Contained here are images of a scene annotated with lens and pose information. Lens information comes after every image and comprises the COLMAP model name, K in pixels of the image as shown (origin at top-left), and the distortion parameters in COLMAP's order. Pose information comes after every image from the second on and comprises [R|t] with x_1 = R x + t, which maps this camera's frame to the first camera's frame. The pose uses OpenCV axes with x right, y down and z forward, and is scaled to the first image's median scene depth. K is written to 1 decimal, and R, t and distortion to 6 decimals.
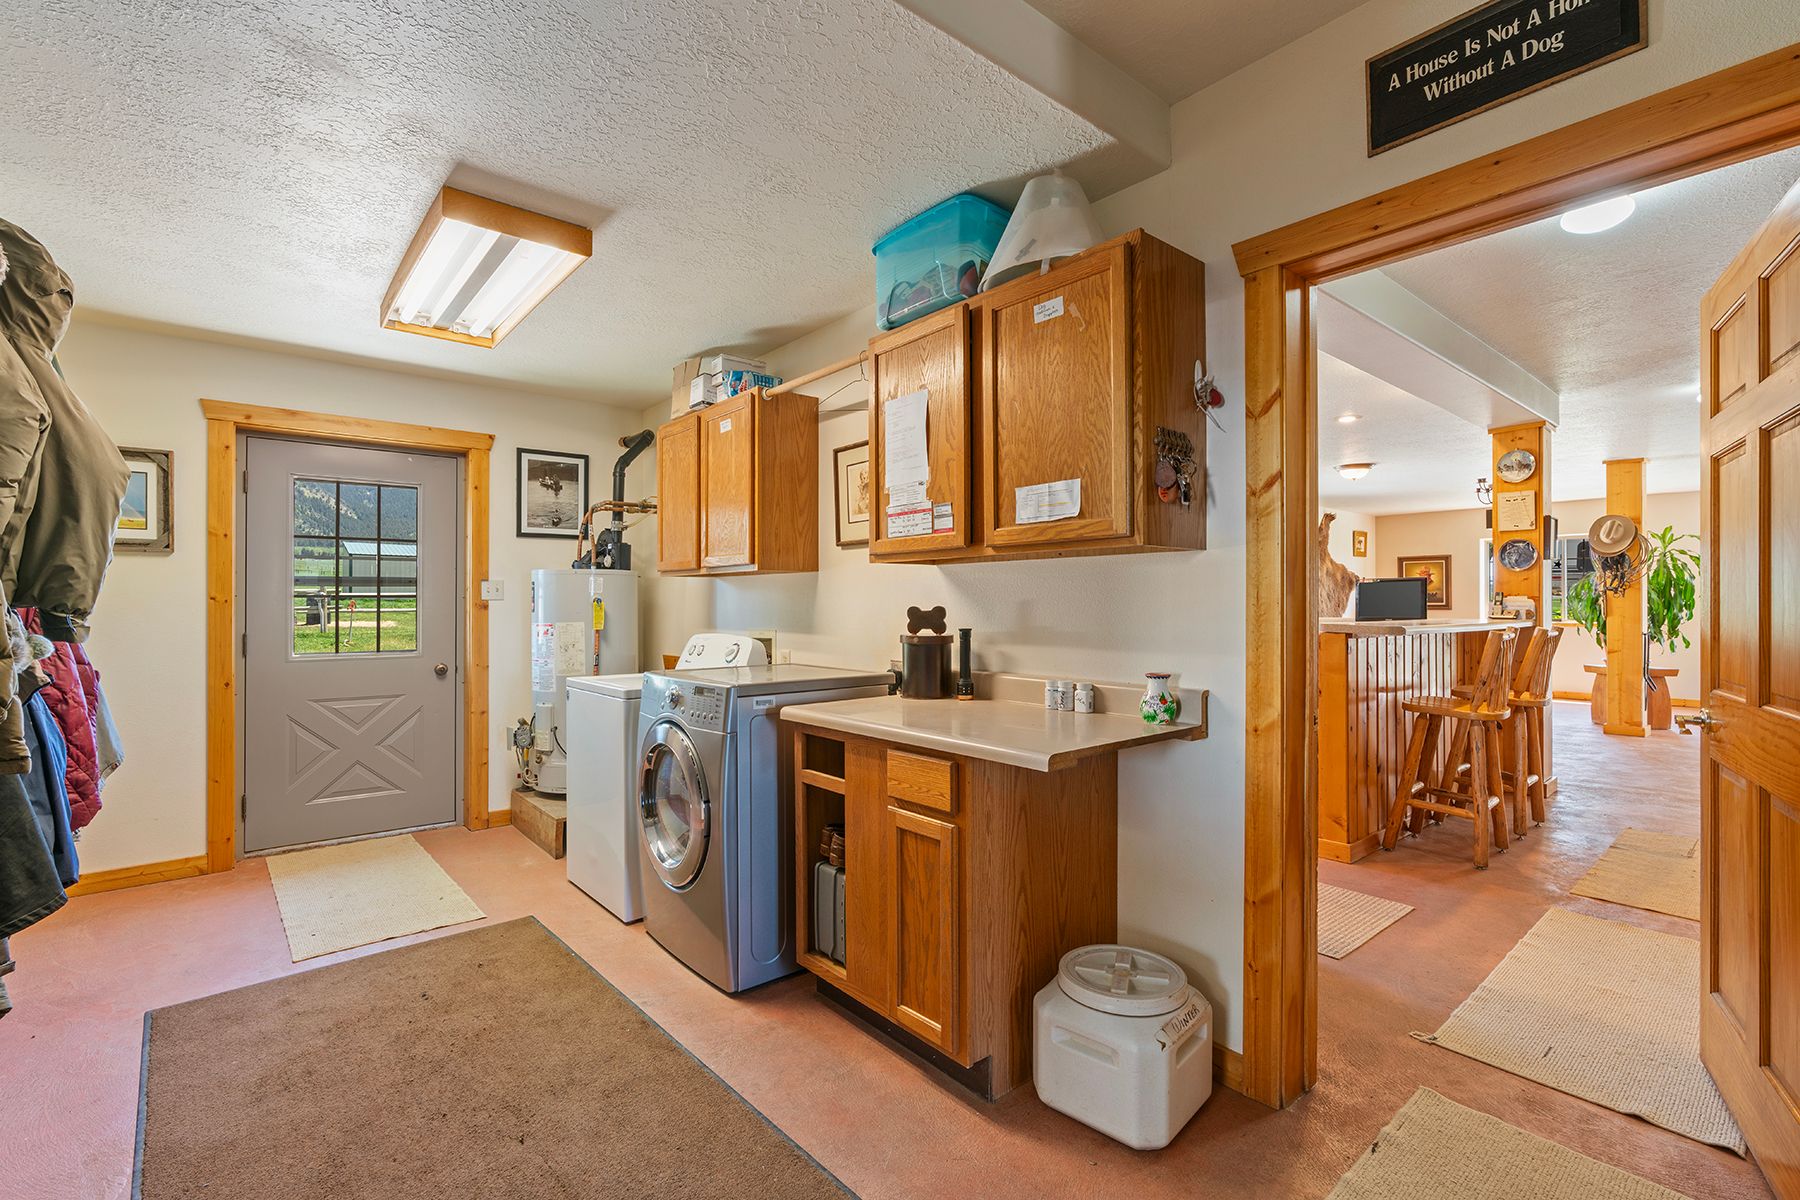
lens RADIAL K [[822.5, 0, 904.9], [0, 822.5, 599.4], [0, 0, 1]] dist [-0.003060, 0.000168]
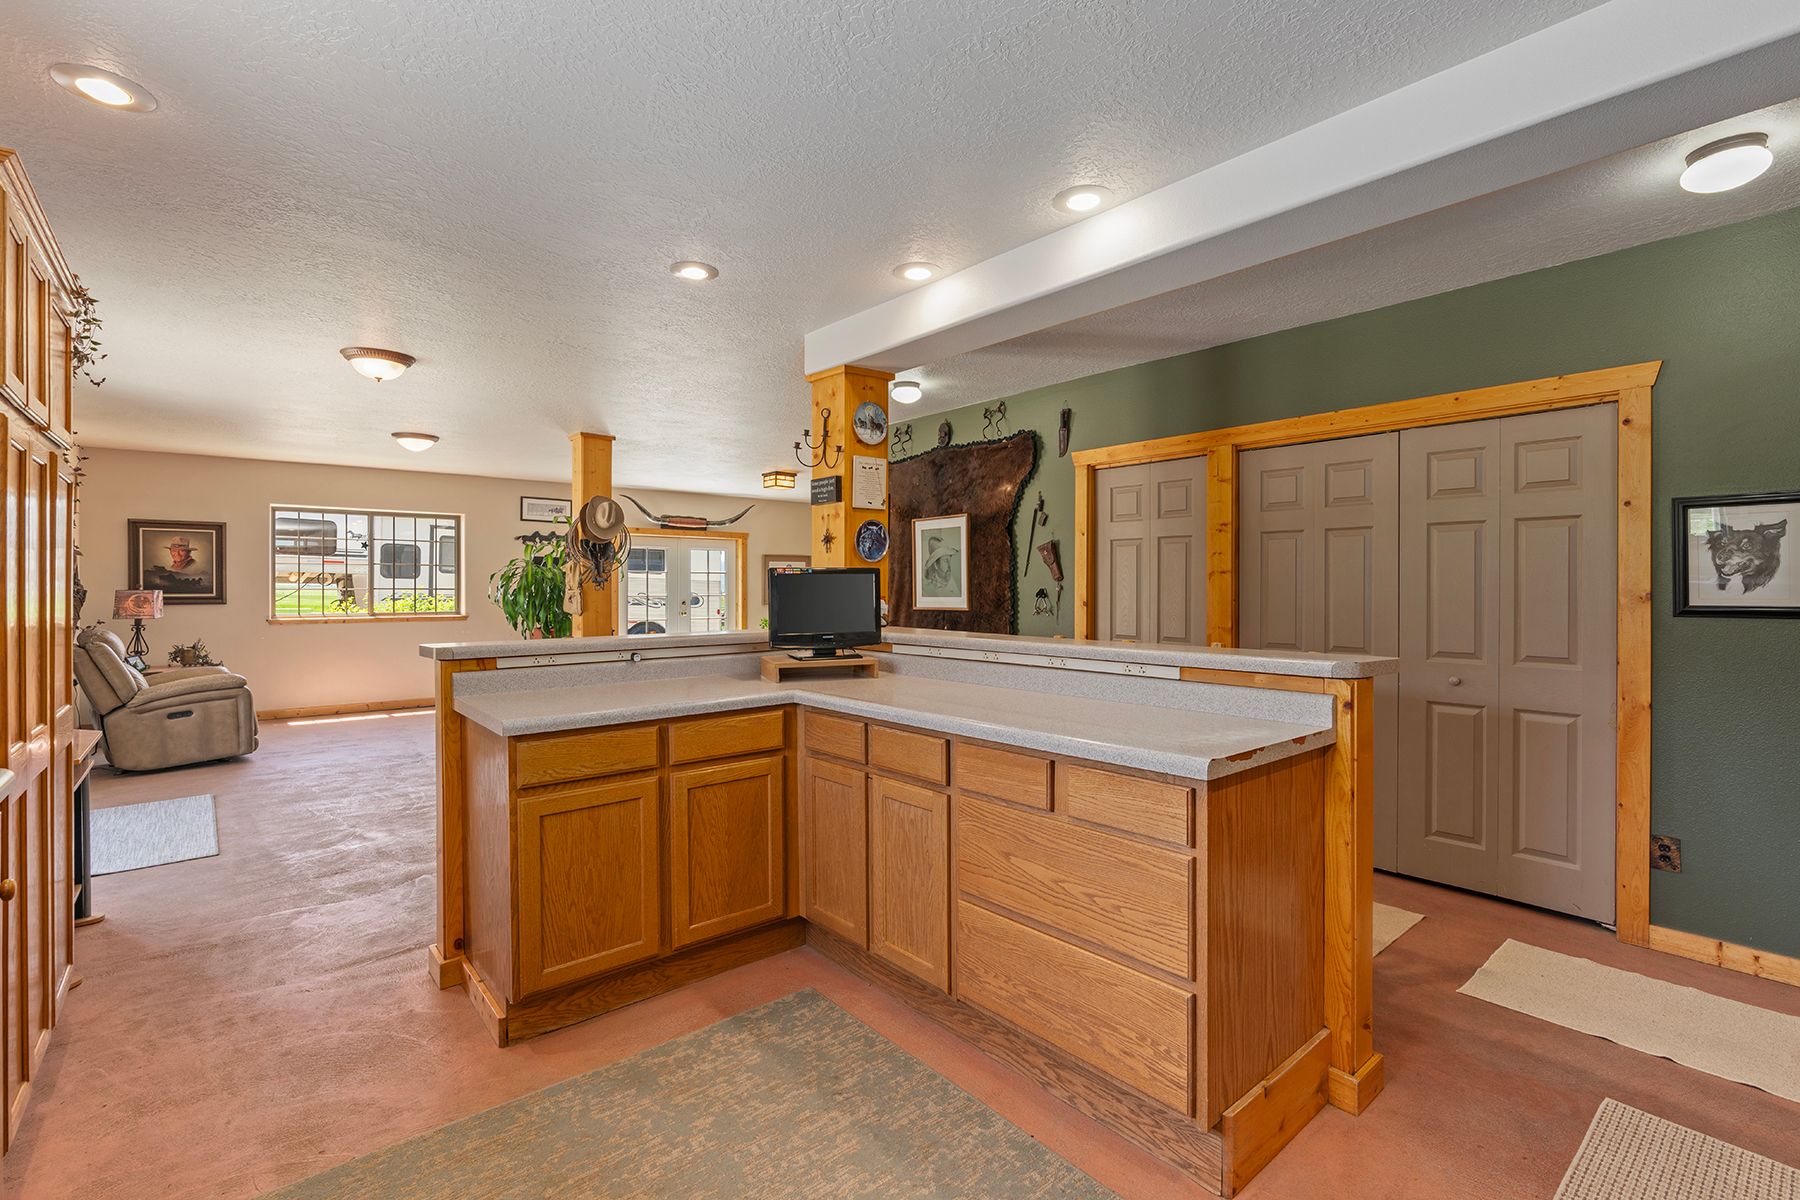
lens RADIAL K [[822.5, 0, 895.4], [0, 822.5, 593.4], [0, 0, 1]] dist [-0.003060, 0.000168]
pose [[0.003743, -0.009755, 0.999945, -0.009147], [-0.005947, 0.999935, 0.009777, -0.009348], [-0.999975, -0.005983, 0.003684, 0.670161]]
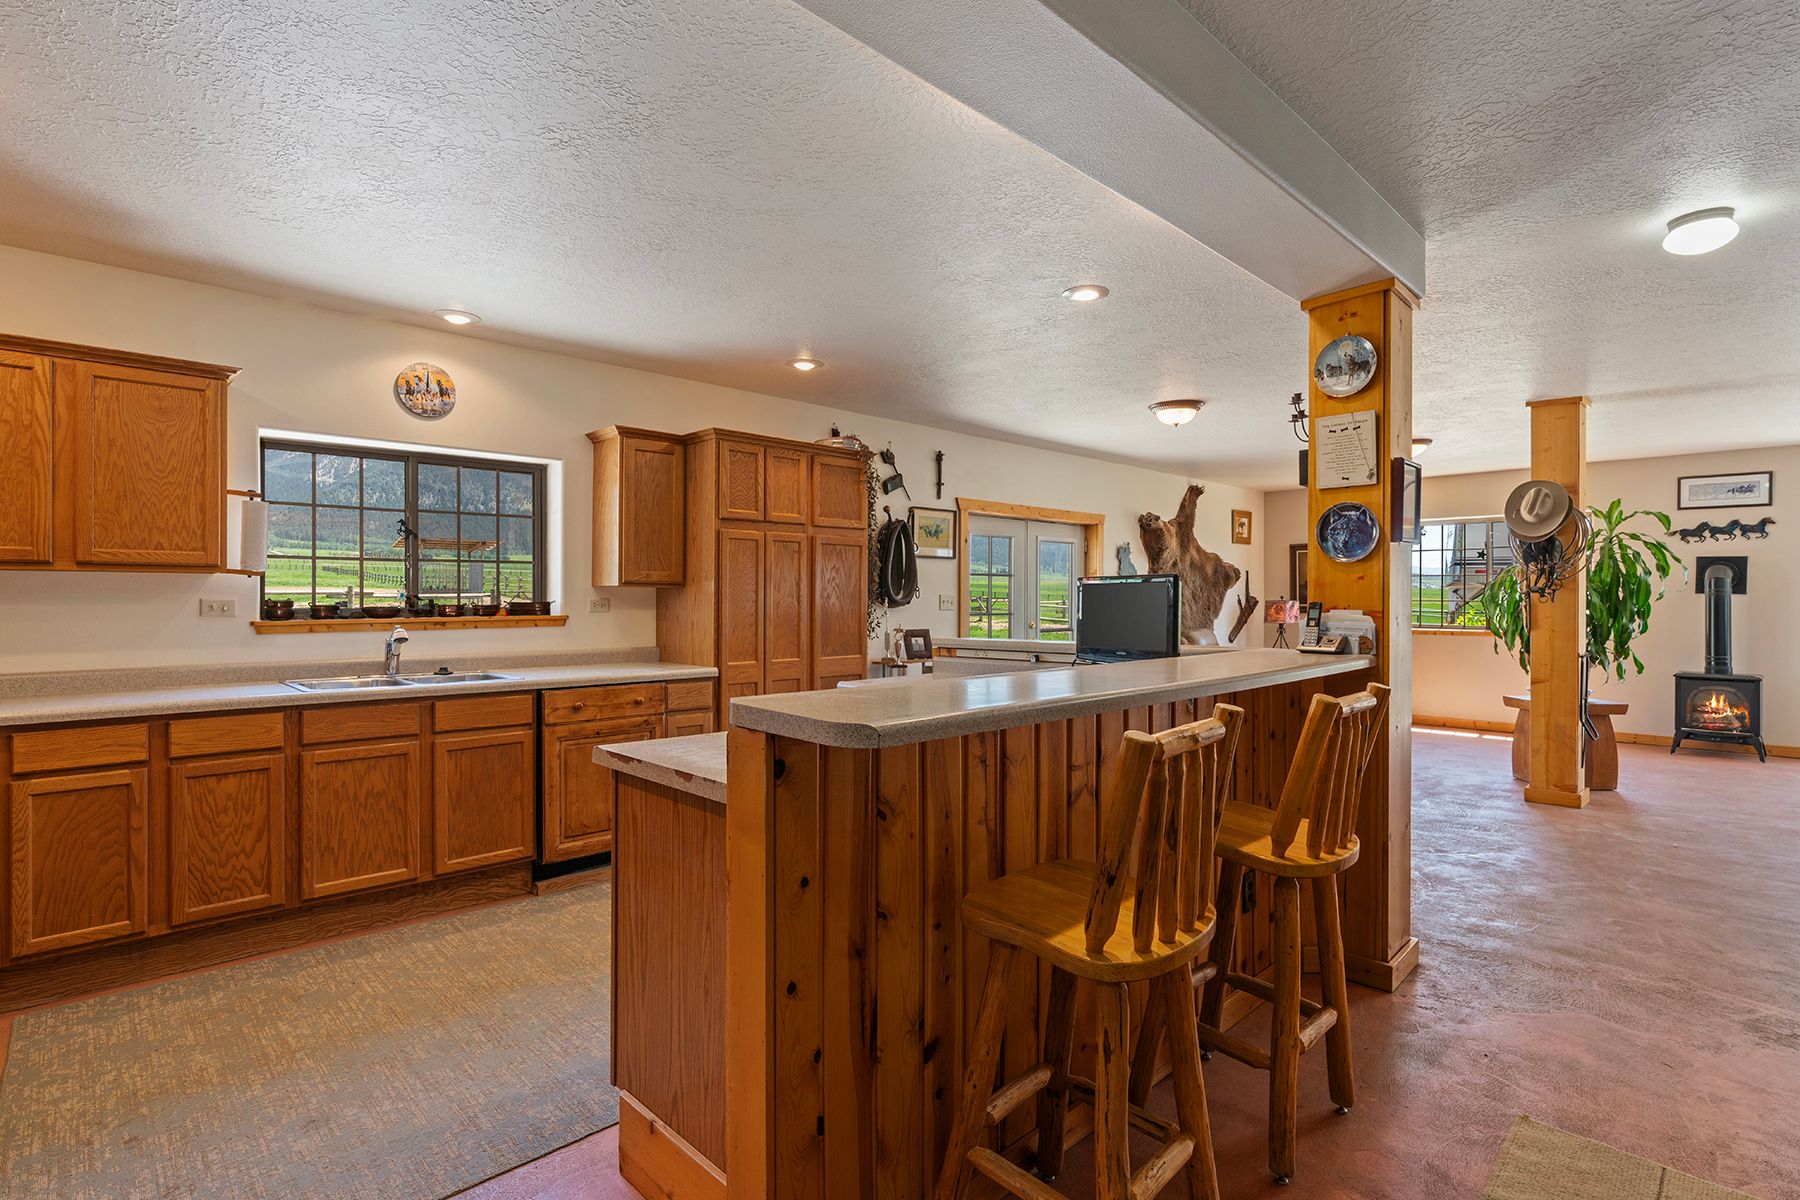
lens RADIAL K [[886.7, 0, 904.2], [0, 886.7, 599.1], [0, 0, 1]] dist [-0.011145, 0.000666]
pose [[0.997701, -0.000475, 0.067765, 0.288692], [-0.000063, 0.999969, 0.007929, -0.010673], [-0.067766, -0.007915, 0.997670, 0.306616]]
